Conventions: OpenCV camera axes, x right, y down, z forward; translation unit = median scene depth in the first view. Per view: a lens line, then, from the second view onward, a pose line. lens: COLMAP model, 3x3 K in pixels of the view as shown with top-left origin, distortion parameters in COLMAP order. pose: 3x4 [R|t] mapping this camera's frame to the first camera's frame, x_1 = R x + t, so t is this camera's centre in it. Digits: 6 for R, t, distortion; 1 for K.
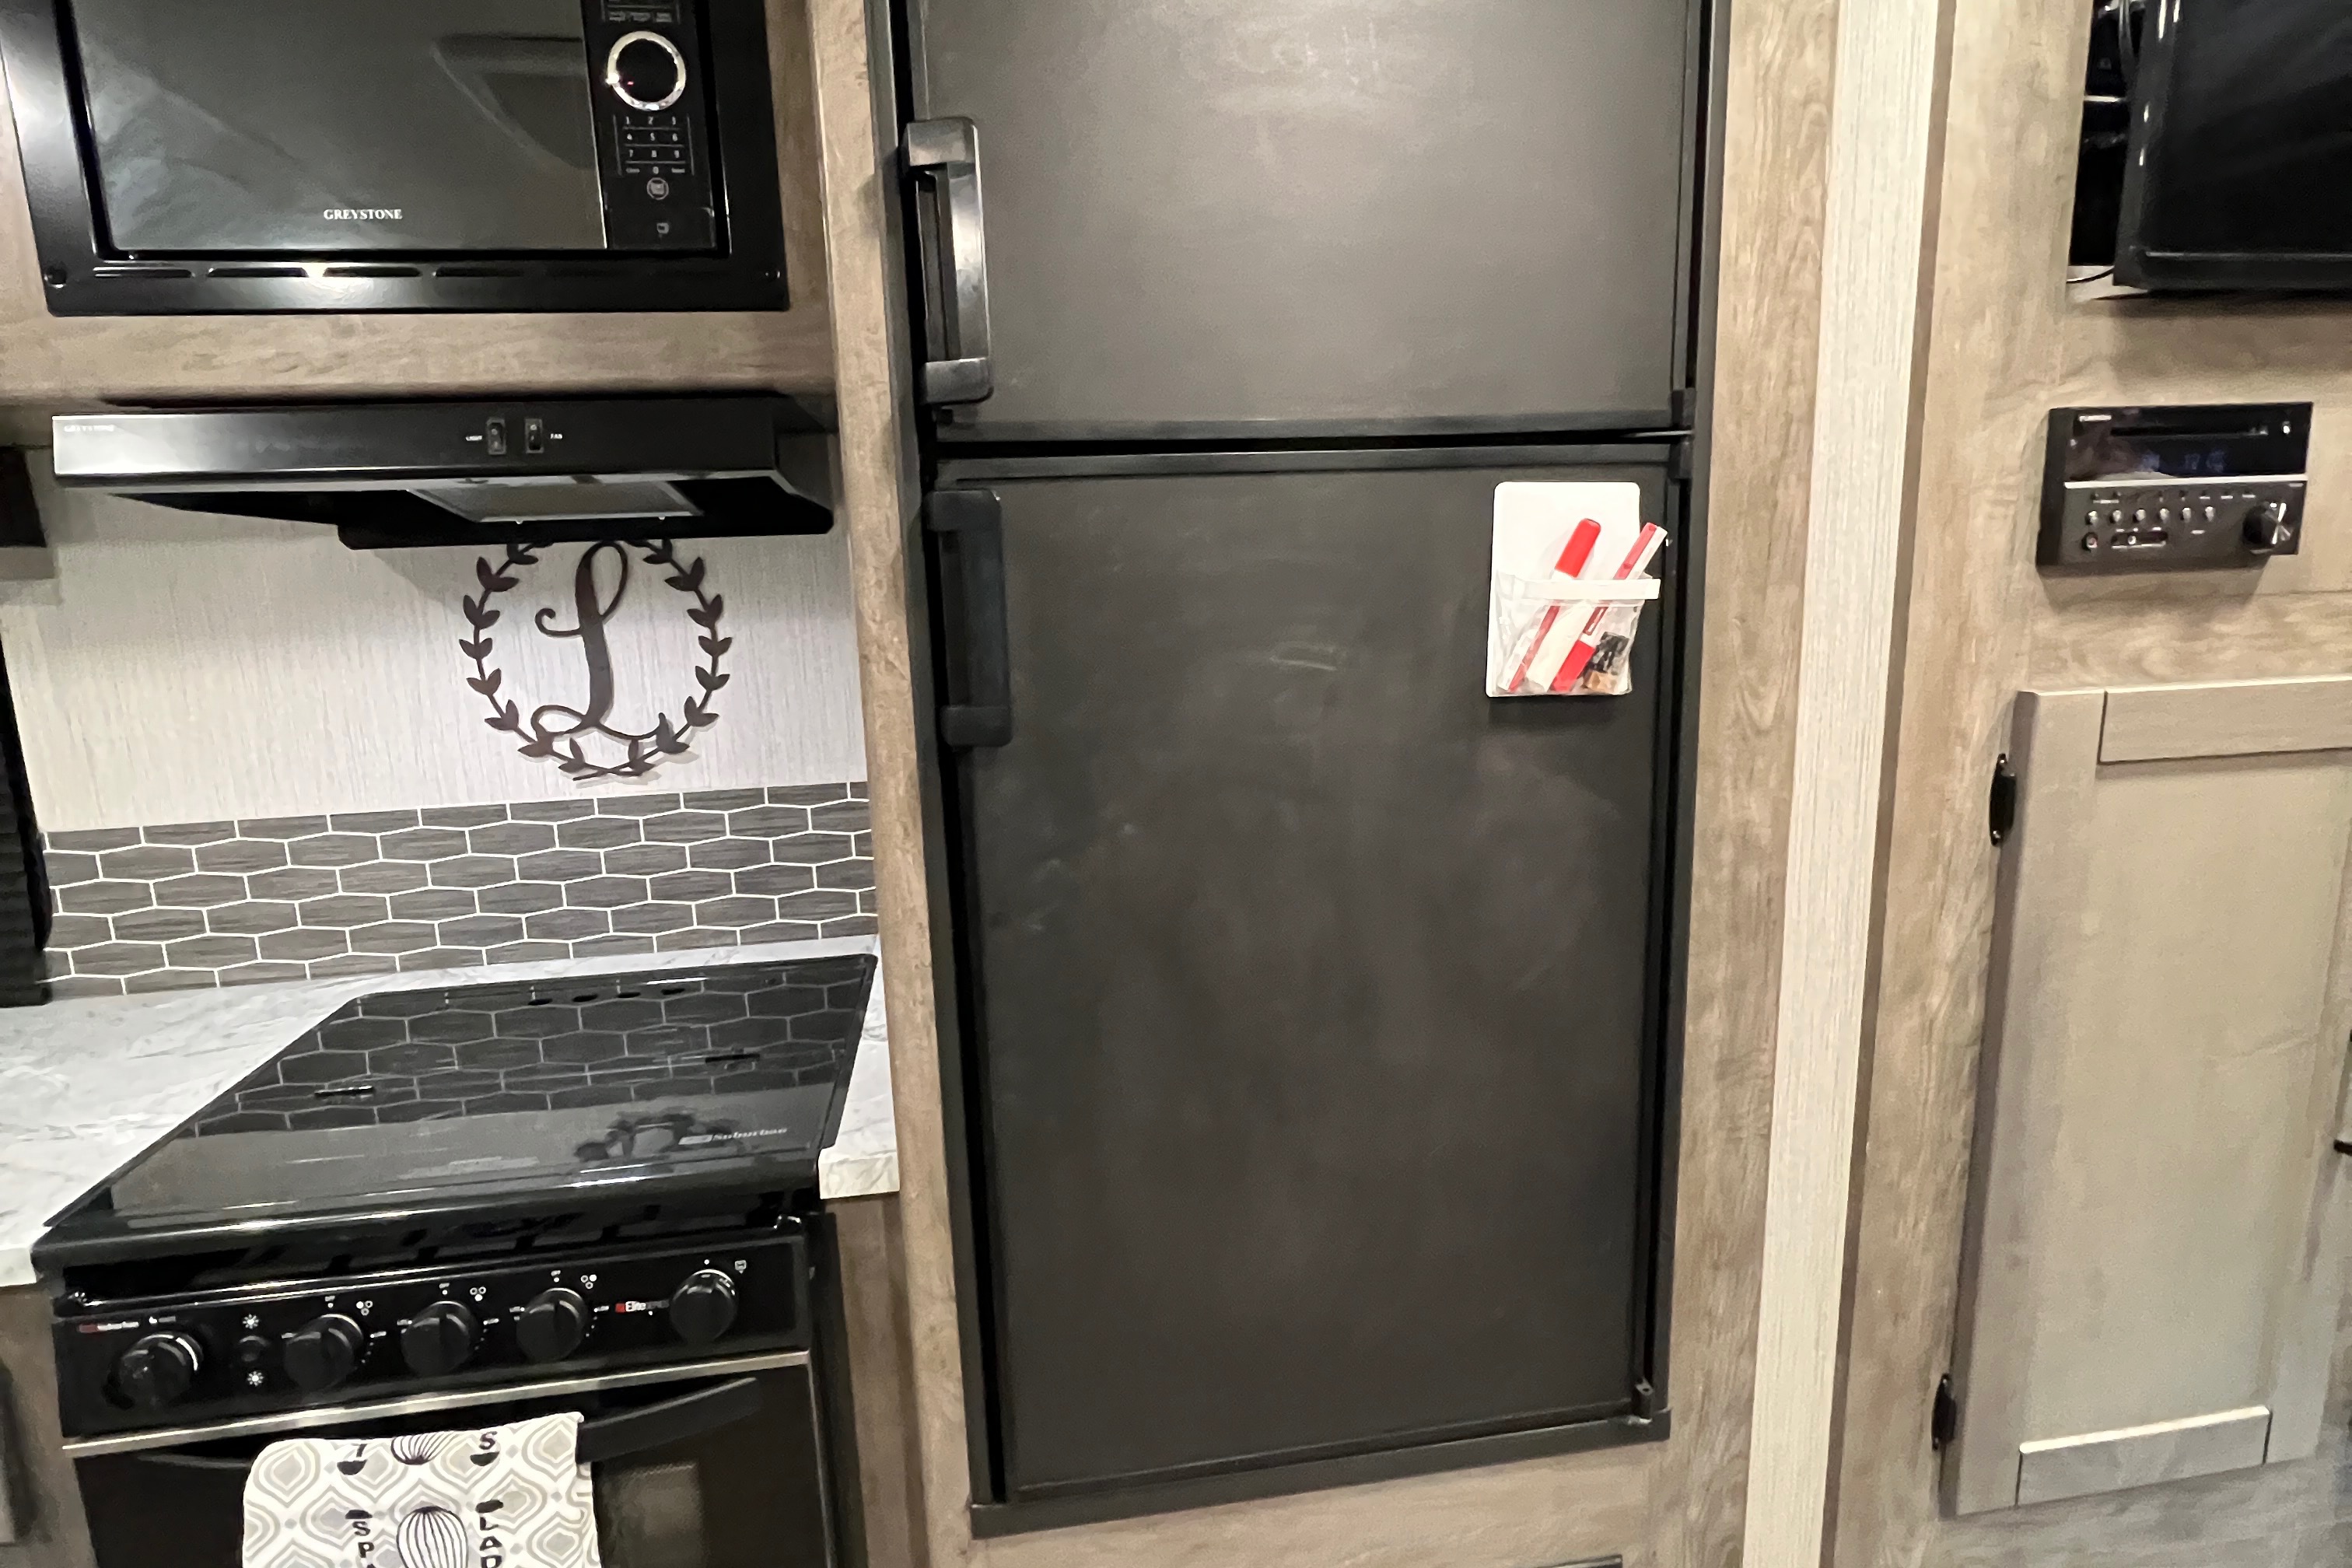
lens RADIAL K [[927.0, 0, 1242.9], [0, 927.0, 656.4], [0, 0, 1]] dist [0.001288, -0.000211]
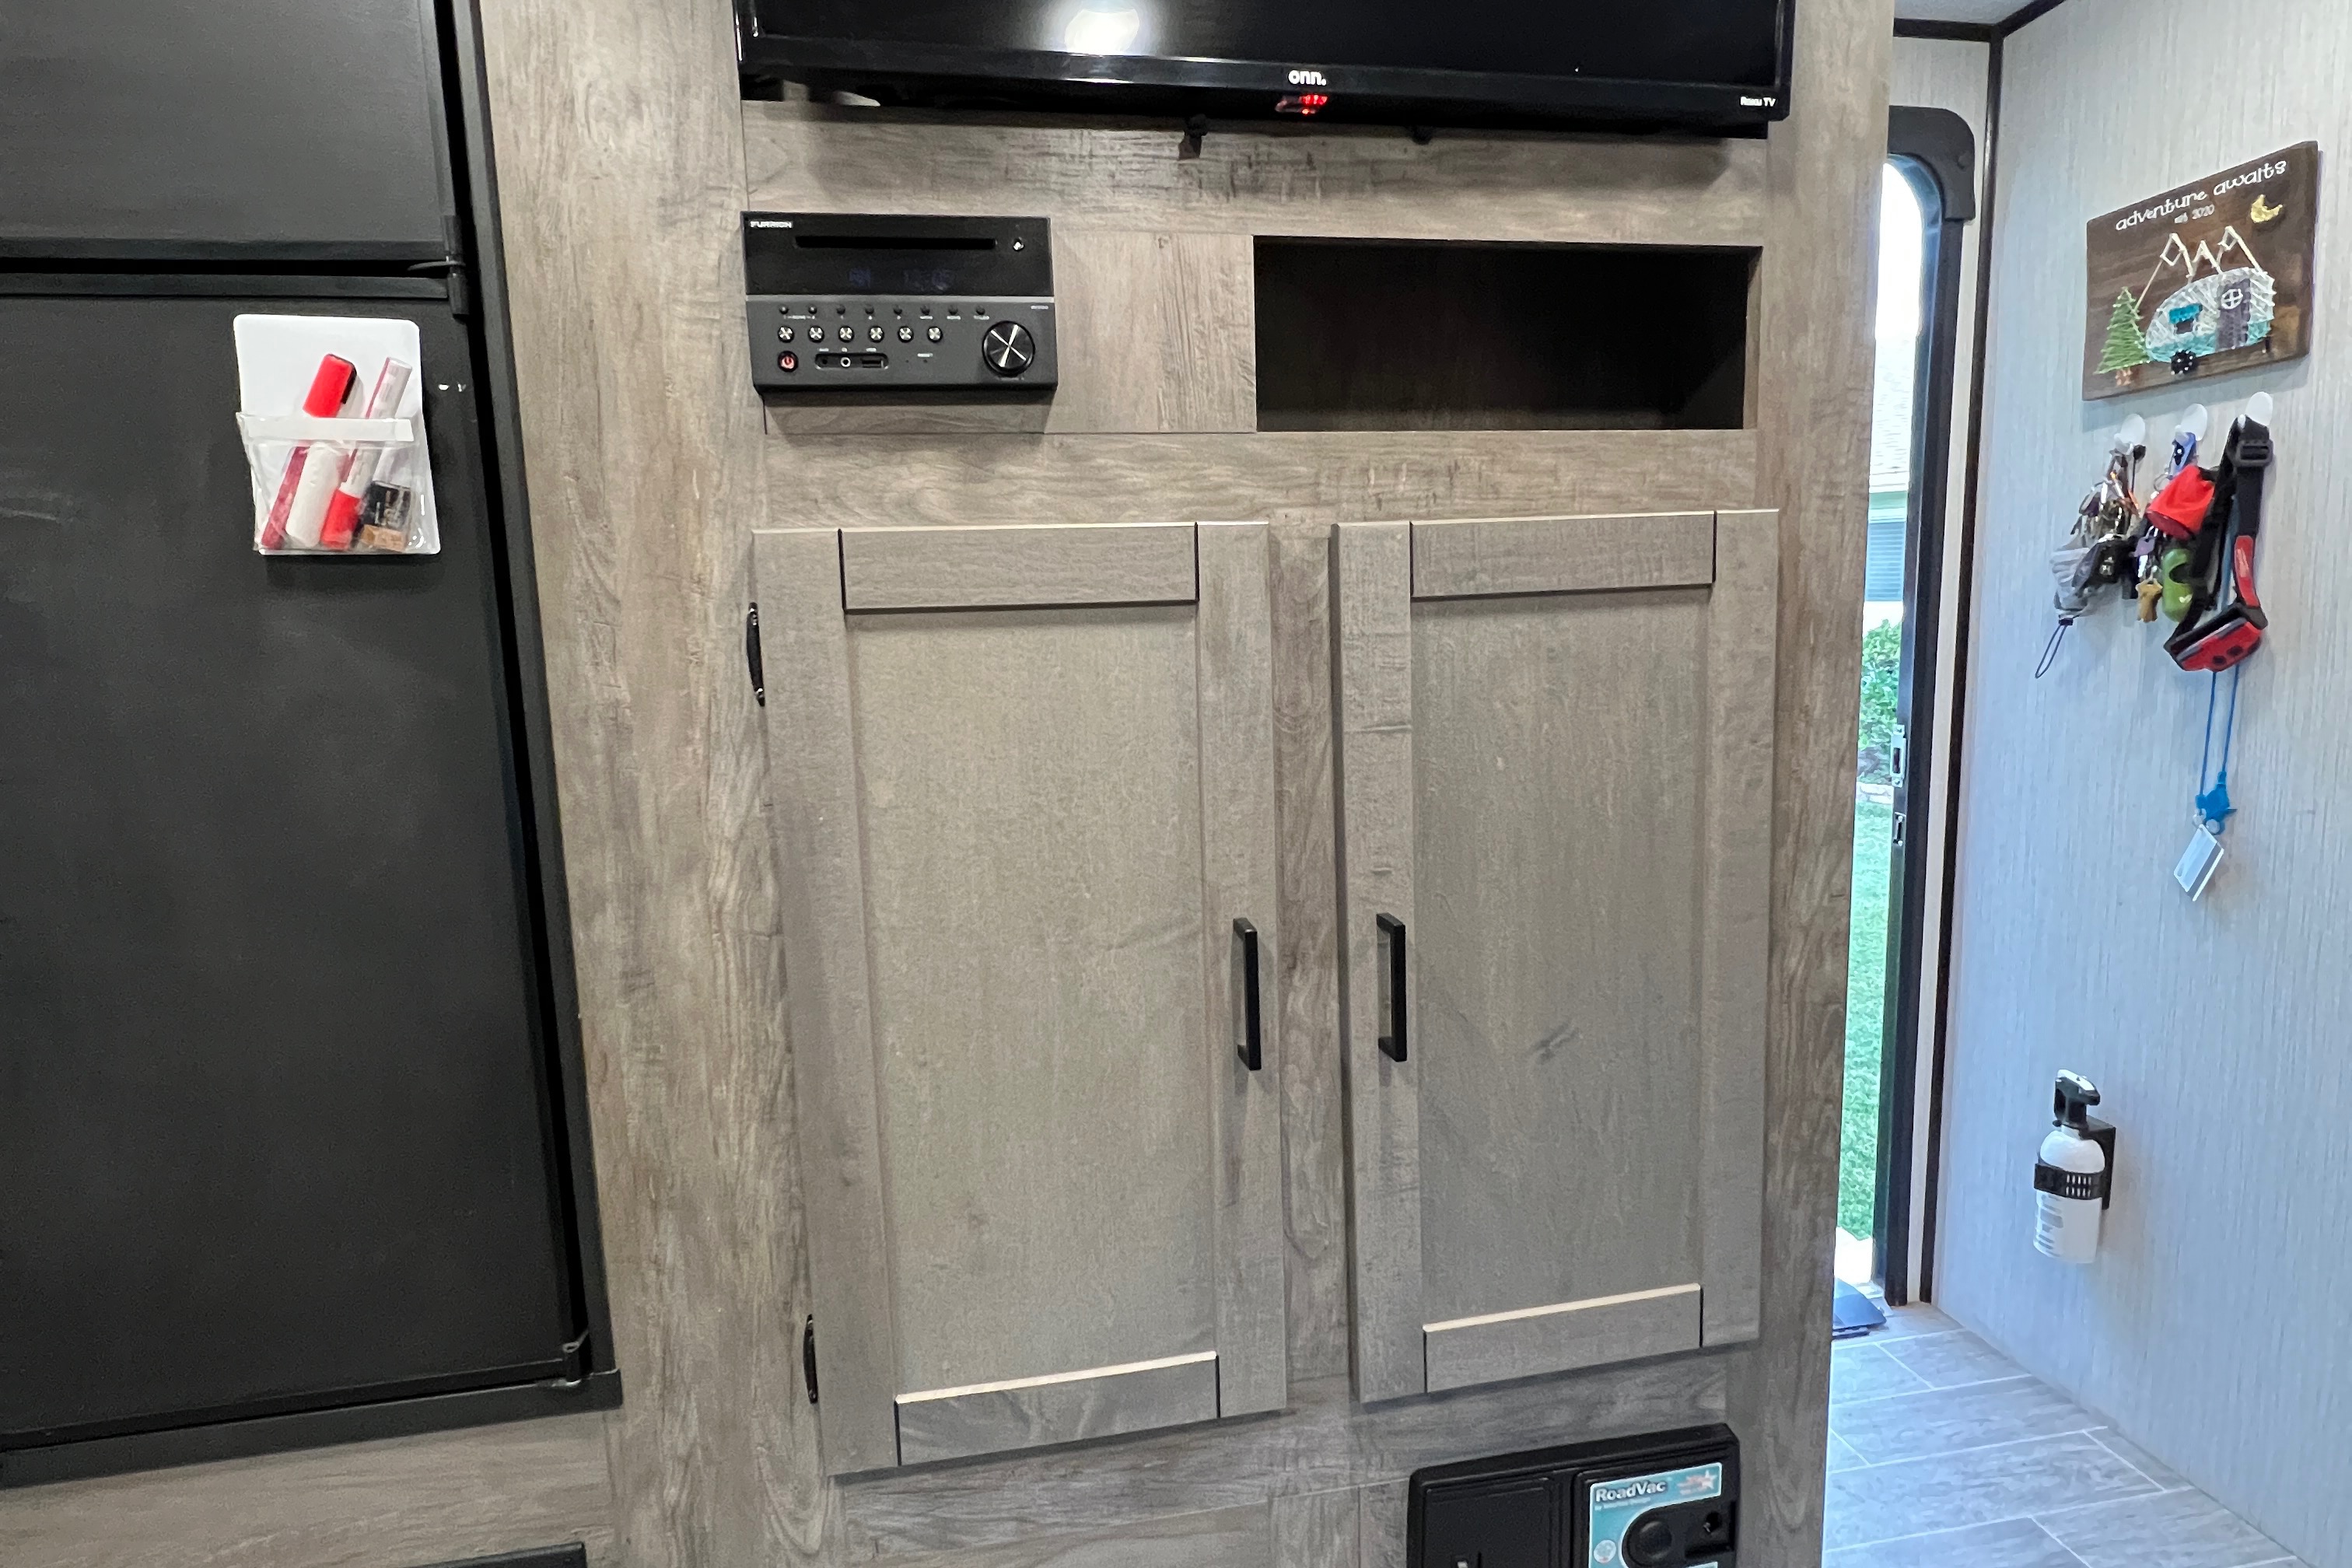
lens RADIAL K [[894.7, 0, 1179.8], [0, 894.7, 672.3], [0, 0, 1]] dist [-0.000077, -0.000093]
pose [[0.999876, -0.003326, 0.015396, 1.285480], [0.003945, 0.999177, -0.040380, 0.220637], [-0.015250, 0.040435, 0.999066, 0.123568]]
